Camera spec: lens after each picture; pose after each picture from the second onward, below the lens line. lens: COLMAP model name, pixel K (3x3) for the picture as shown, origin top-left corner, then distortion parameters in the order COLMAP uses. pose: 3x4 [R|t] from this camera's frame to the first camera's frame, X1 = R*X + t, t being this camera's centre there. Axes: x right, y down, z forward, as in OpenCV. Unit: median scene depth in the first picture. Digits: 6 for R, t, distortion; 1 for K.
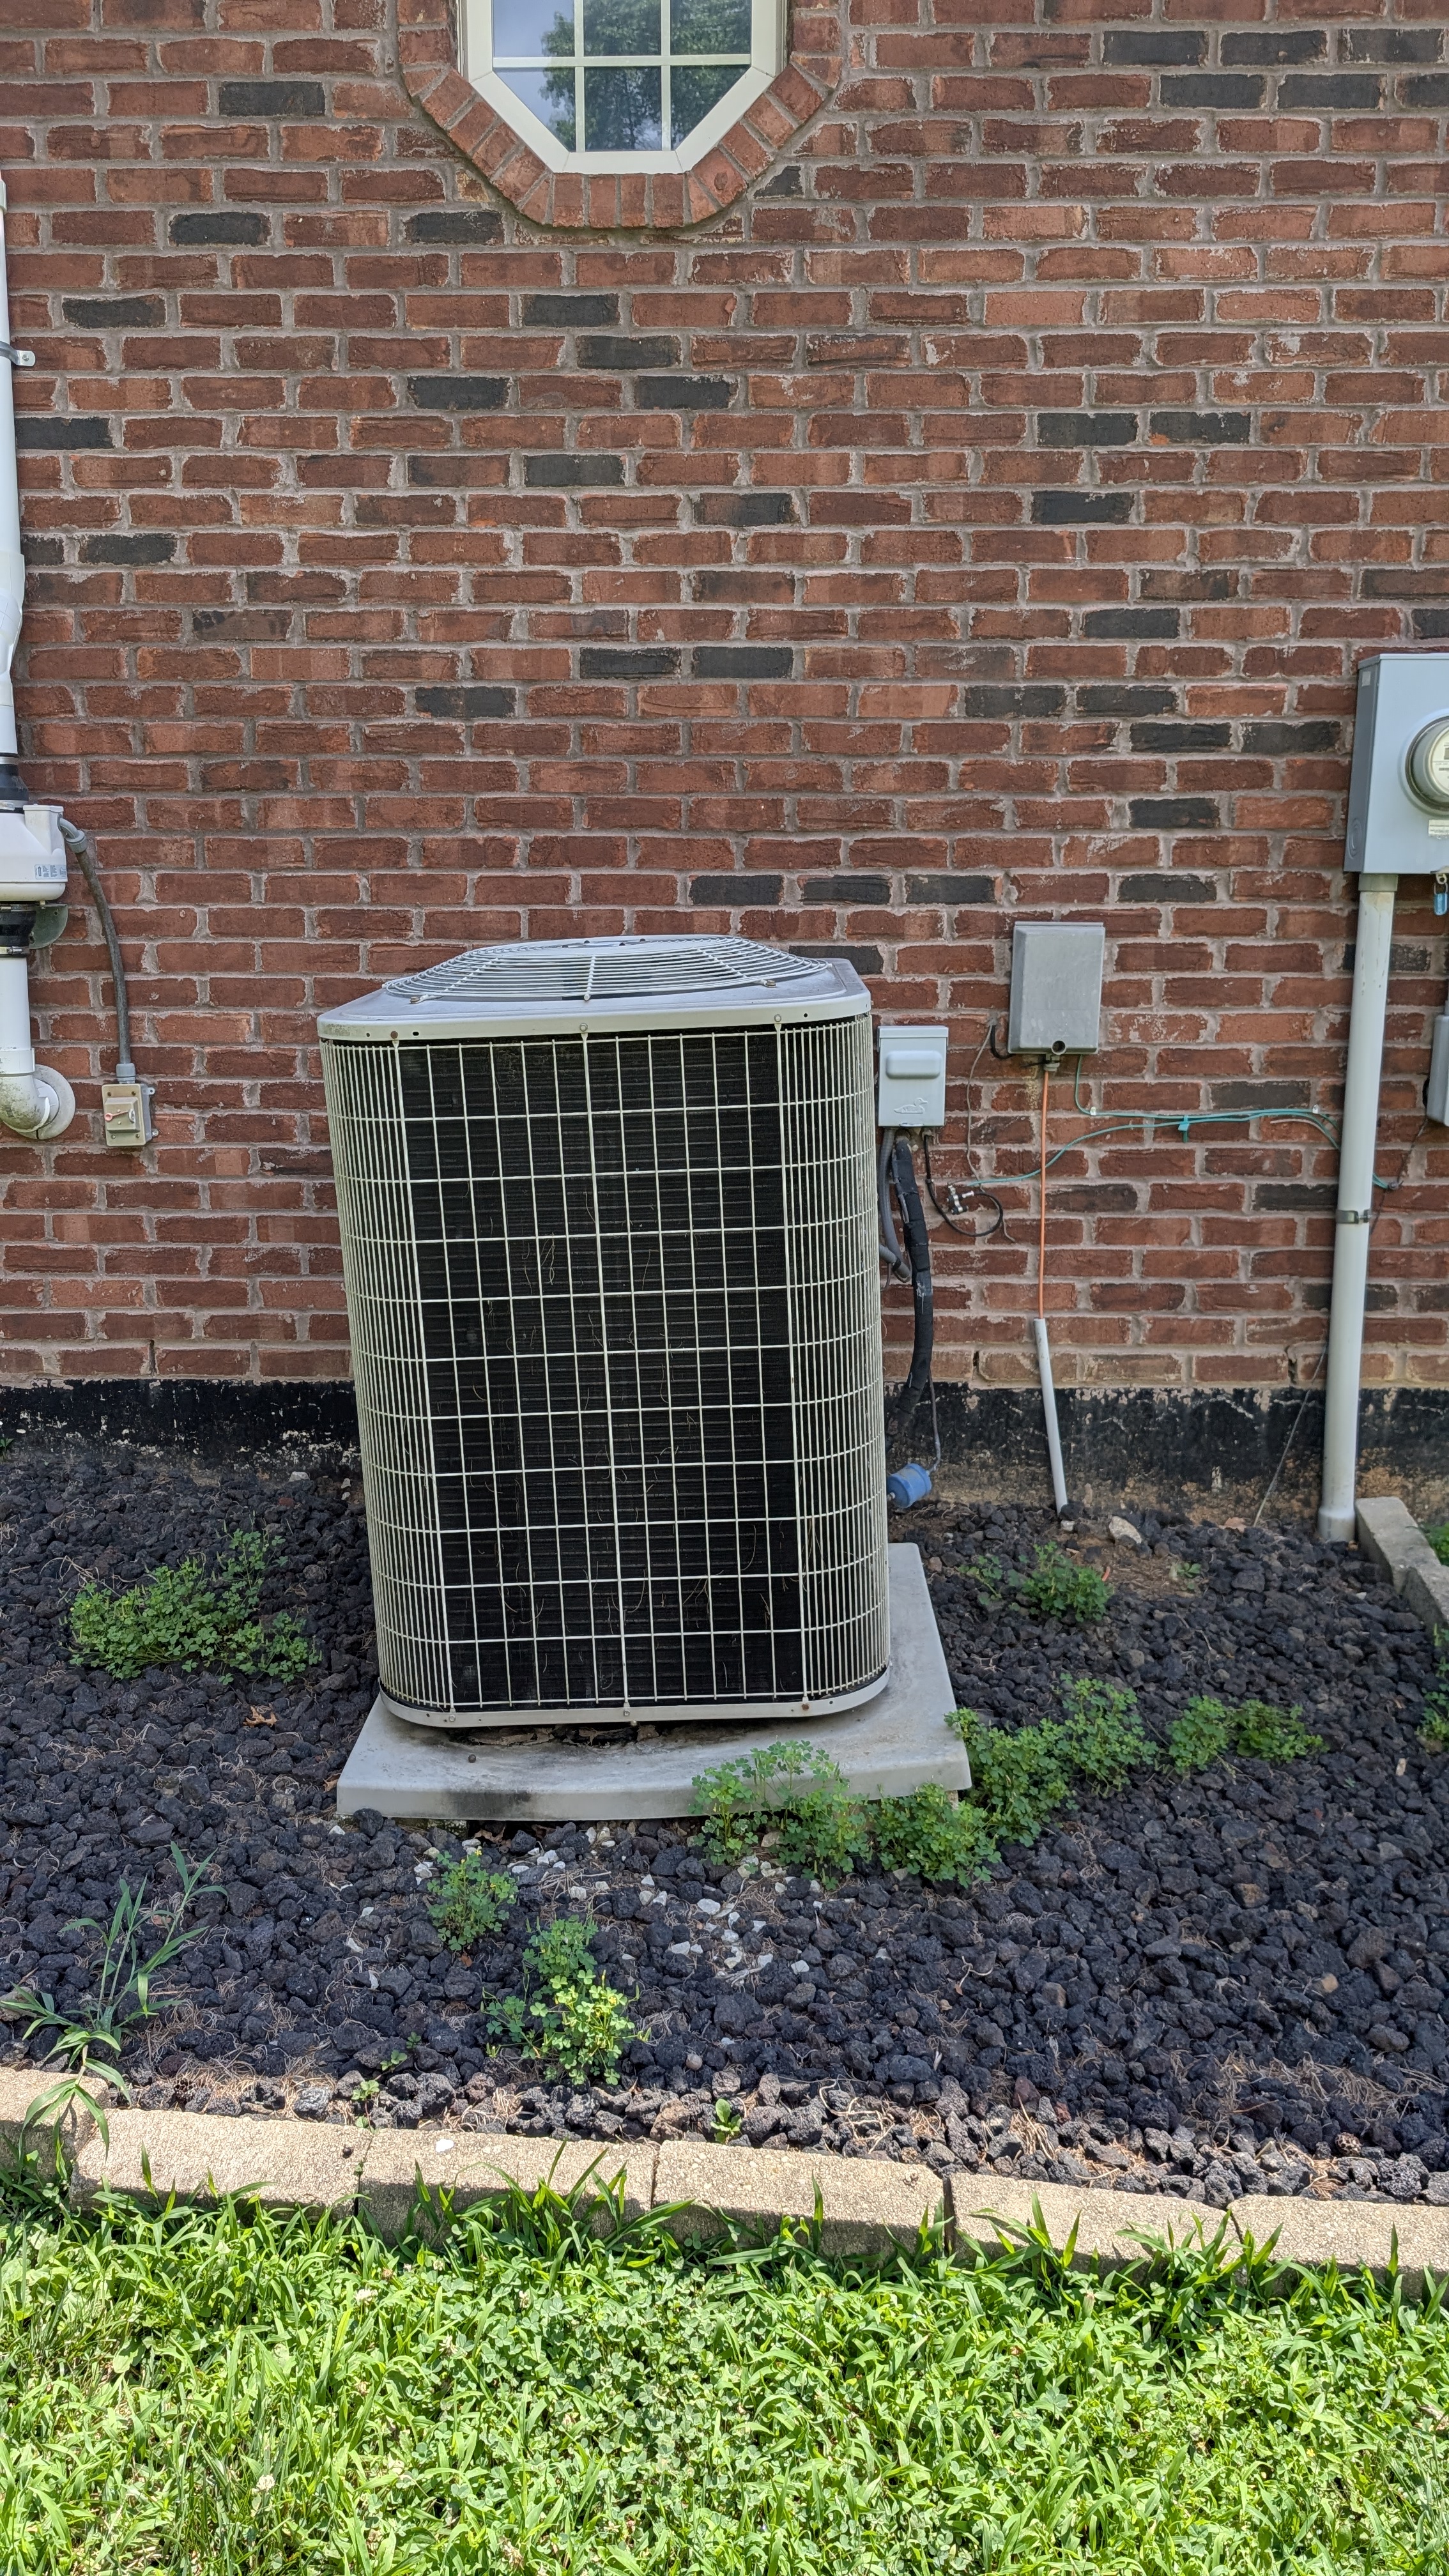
lens RADIAL K [[1884.7, 0, 670.2], [0, 1884.7, 1338.0], [0, 0, 1]] dist [0.002619, -0.001668]
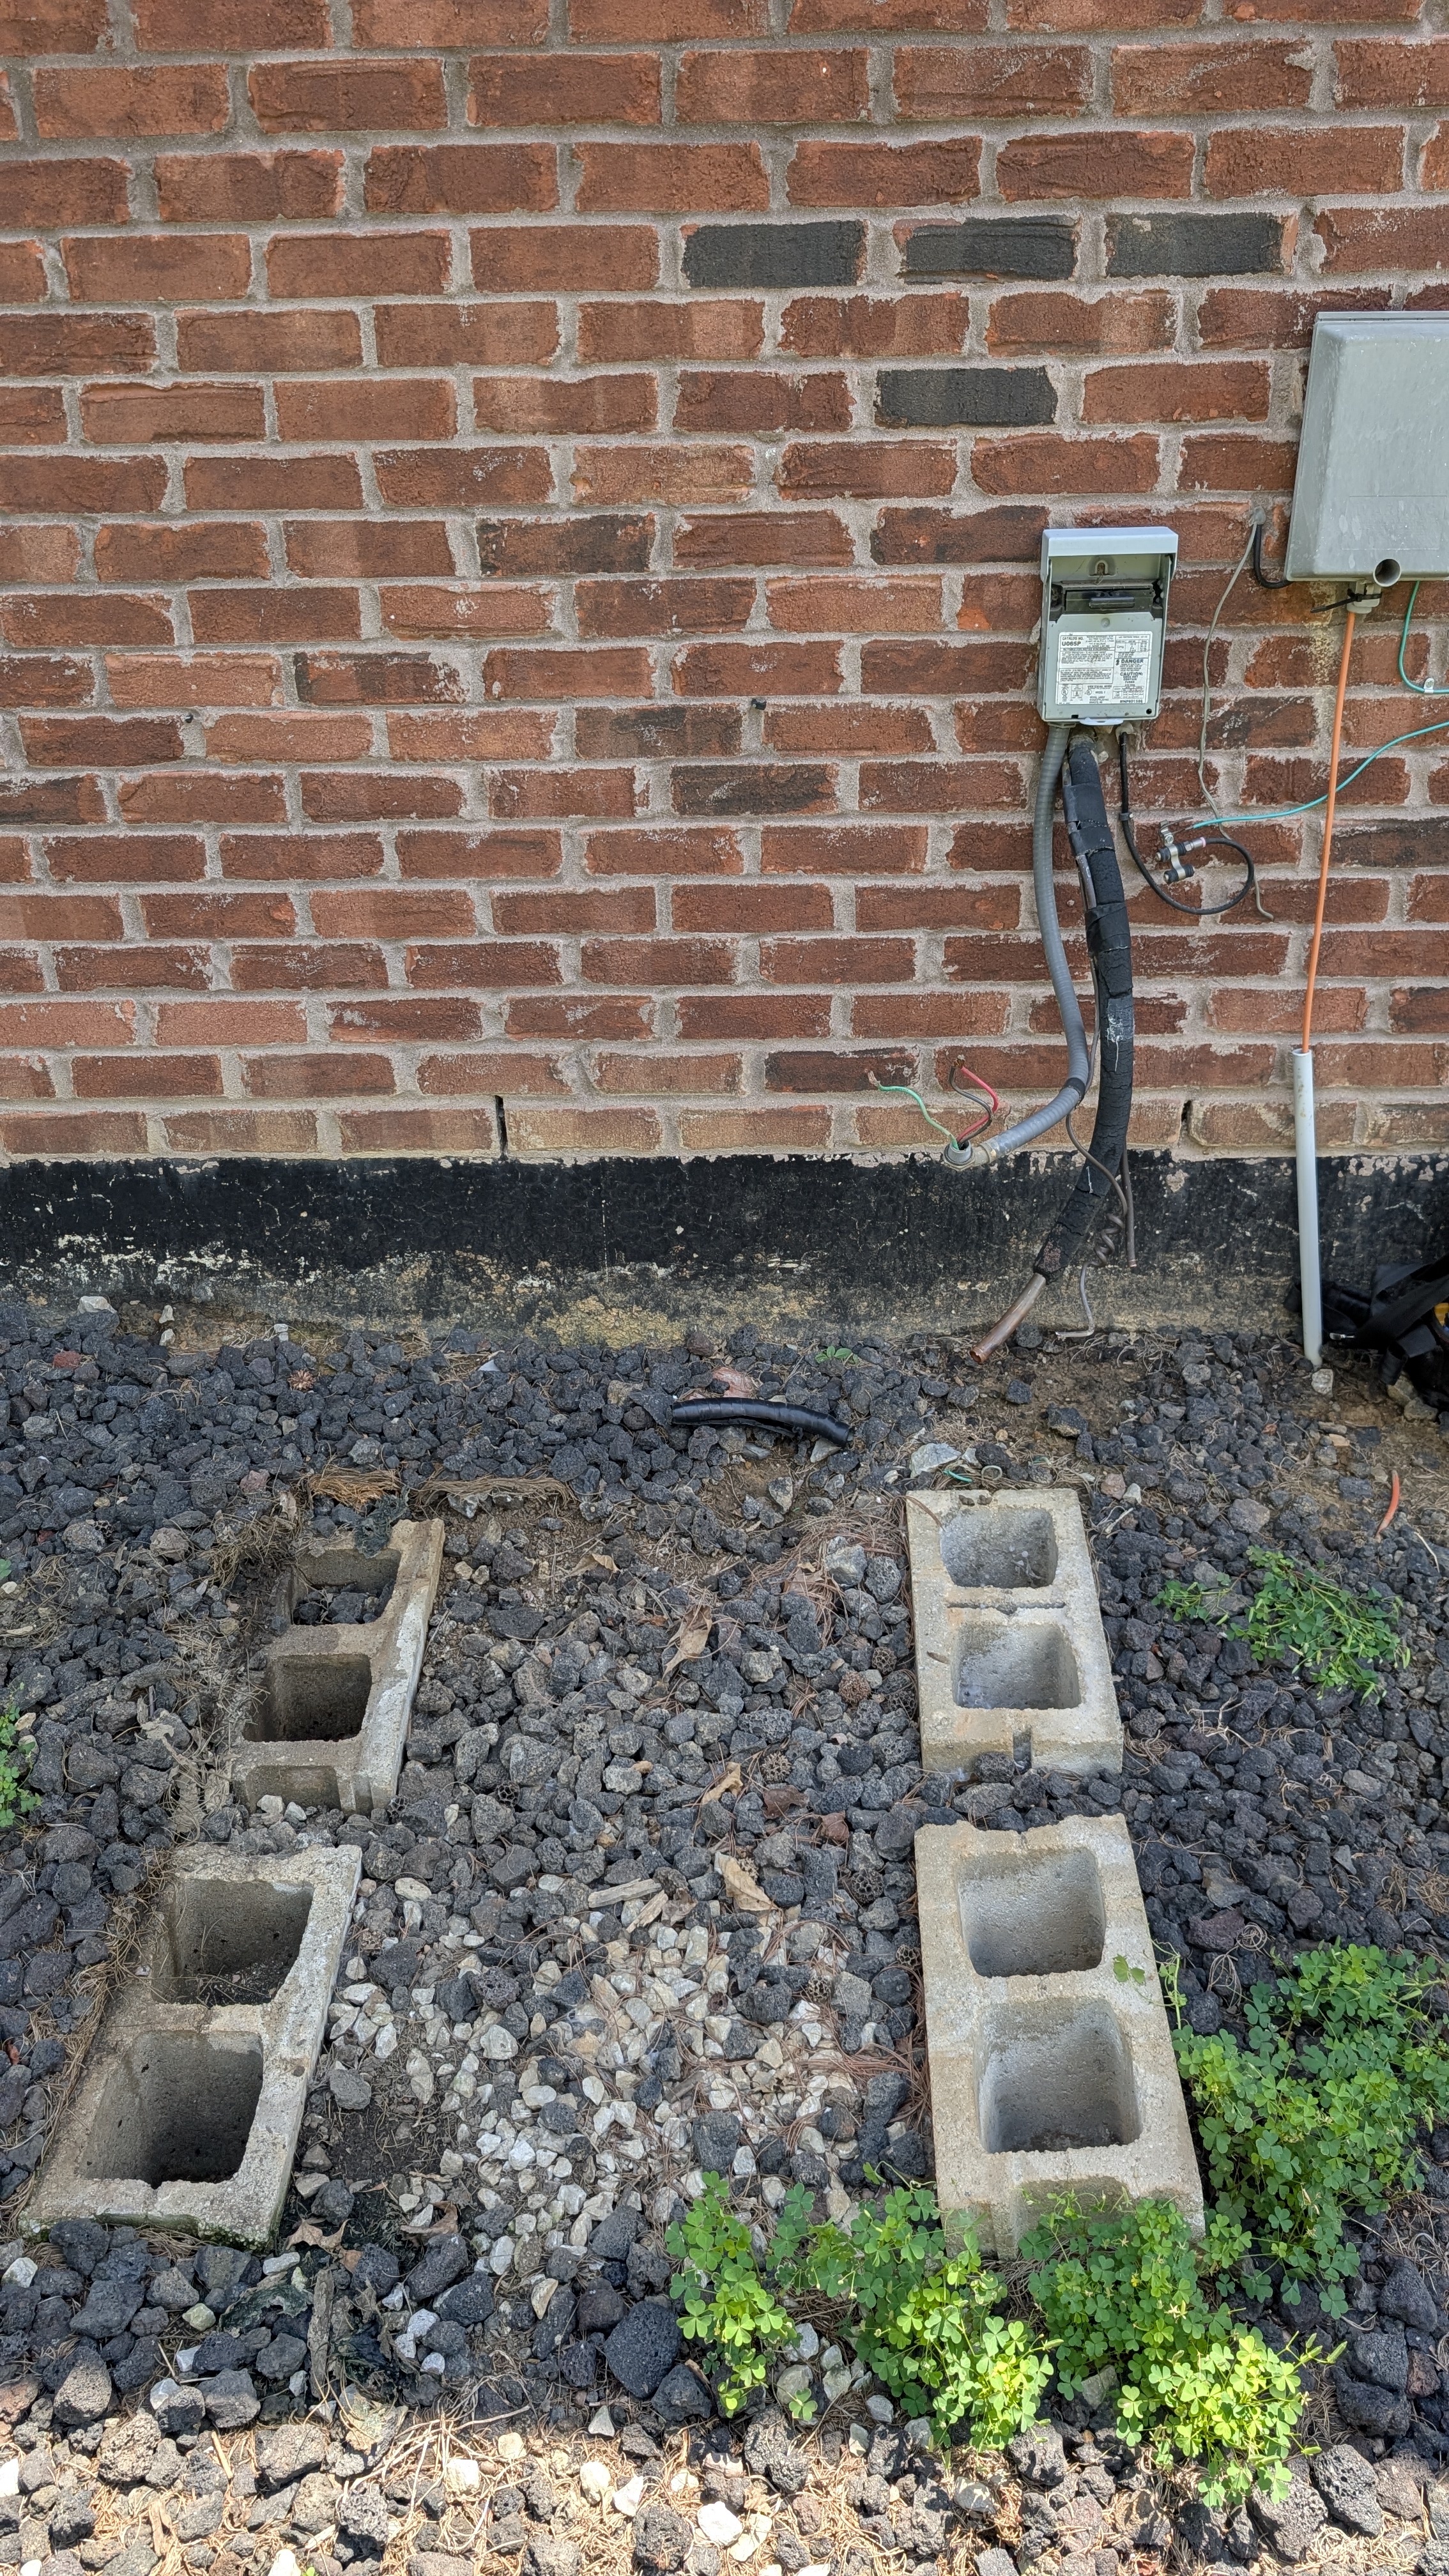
lens RADIAL K [[1884.7, 0, 725.1], [0, 1884.7, 1265.9], [0, 0, 1]] dist [0.002619, -0.001668]
pose [[0.999769, -0.015633, -0.014776, 0.025201], [0.019074, 0.961830, 0.272981, -0.113981], [0.009944, -0.273199, 0.961906, 0.431896]]
